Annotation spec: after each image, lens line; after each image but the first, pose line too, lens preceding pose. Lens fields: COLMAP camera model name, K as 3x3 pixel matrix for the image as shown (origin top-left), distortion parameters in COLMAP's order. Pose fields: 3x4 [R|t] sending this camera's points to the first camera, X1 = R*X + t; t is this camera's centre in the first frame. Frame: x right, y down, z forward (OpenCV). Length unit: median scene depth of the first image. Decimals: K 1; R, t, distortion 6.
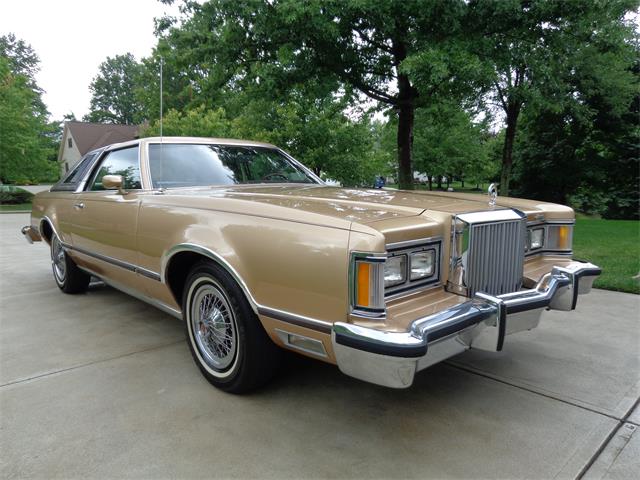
lens RADIAL K [[447.5, 0, 322.6], [0, 447.5, 241.7], [0, 0, 1]] dist [0.004620, -0.002410]
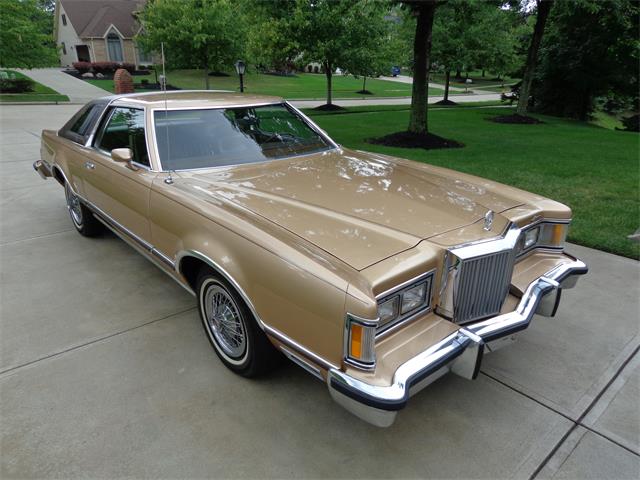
lens RADIAL K [[446.4, 0, 321.6], [0, 446.4, 241.6], [0, 0, 1]] dist [0.001983, -0.000325]
pose [[0.999490, 0.026885, -0.017227, 0.009414], [-0.021875, 0.969542, 0.243946, -0.252433], [0.023261, -0.243444, 0.969636, -0.022575]]
